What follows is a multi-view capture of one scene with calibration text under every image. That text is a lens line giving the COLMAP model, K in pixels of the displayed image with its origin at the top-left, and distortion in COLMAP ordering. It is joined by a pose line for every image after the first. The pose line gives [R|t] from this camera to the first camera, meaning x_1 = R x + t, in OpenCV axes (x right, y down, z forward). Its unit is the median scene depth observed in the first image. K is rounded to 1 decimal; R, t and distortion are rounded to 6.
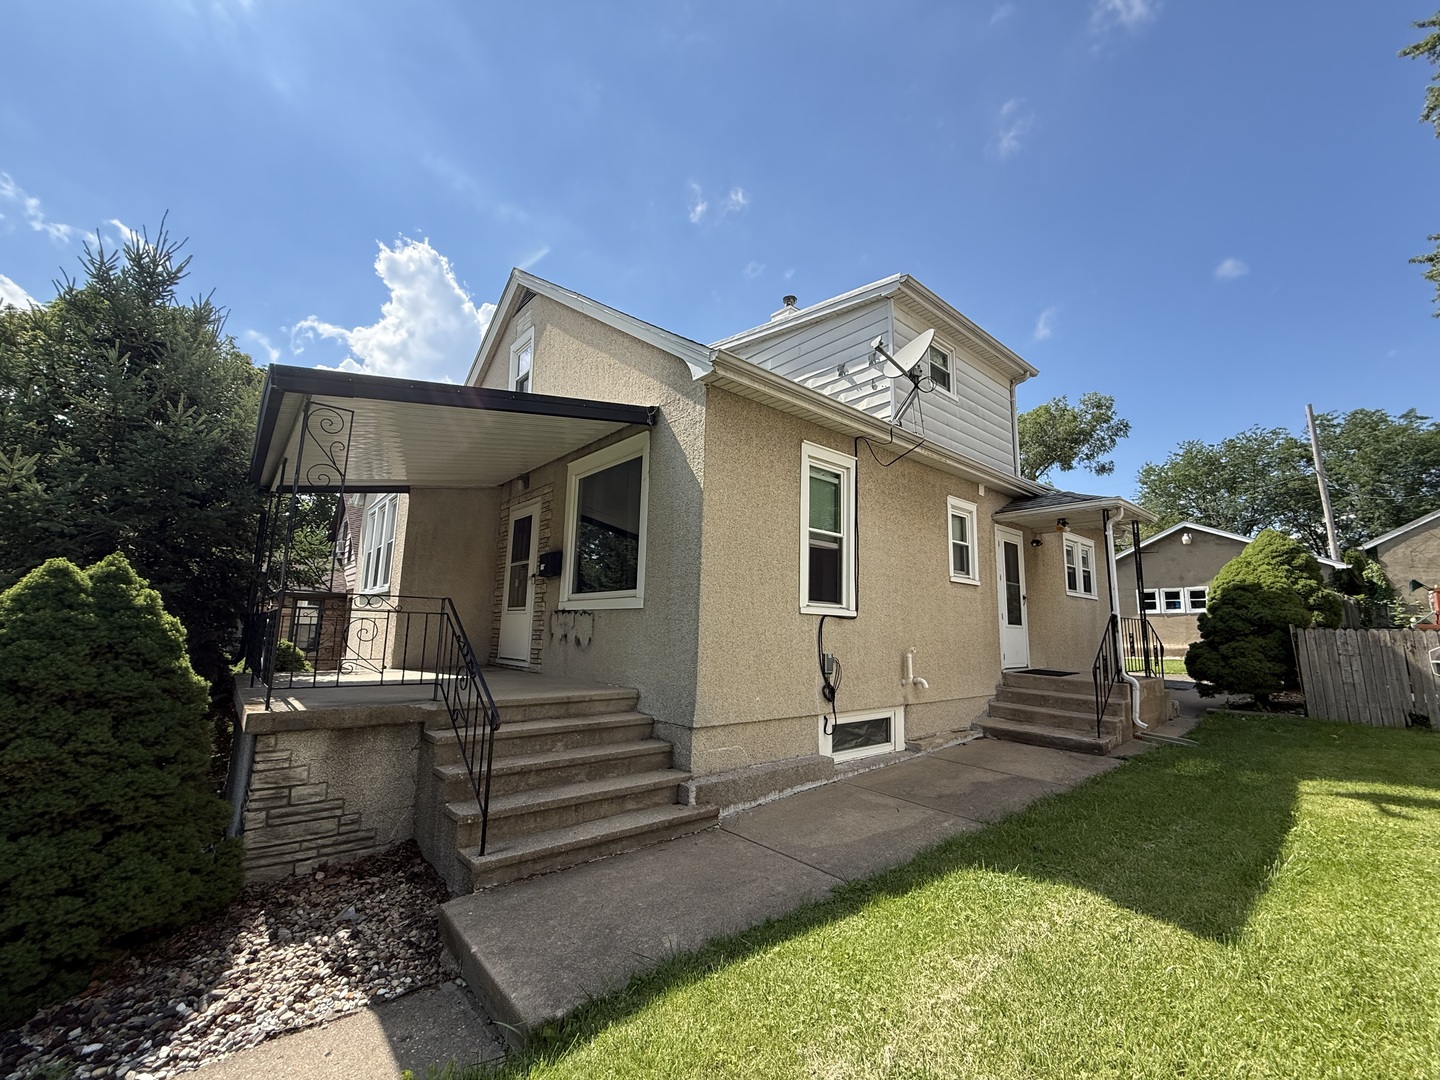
lens RADIAL K [[580.6, 0, 726.9], [0, 580.6, 534.3], [0, 0, 1]] dist [-0.009258, -0.000463]
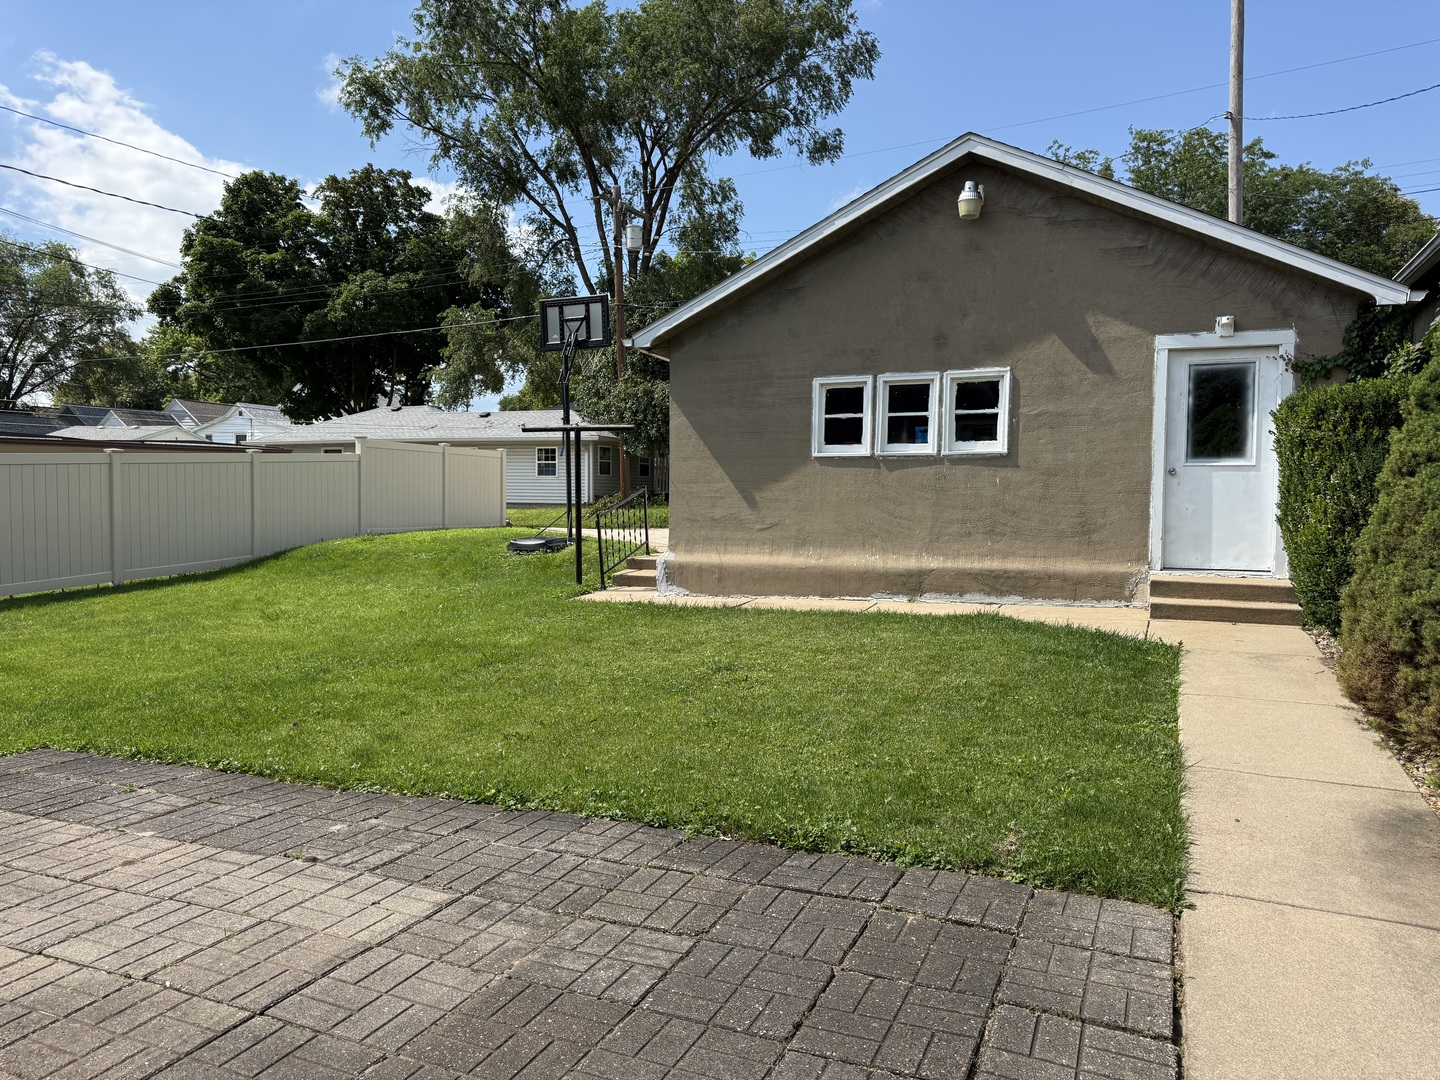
lens RADIAL K [[1002.6, 0, 715.8], [0, 1002.6, 538.6], [0, 0, 1]] dist [0.007882, 0.000915]
pose [[0.895758, -0.033013, 0.443315, 0.444373], [-0.066860, 0.975890, 0.207769, 0.075350], [-0.439486, -0.215750, 0.871954, 0.568538]]
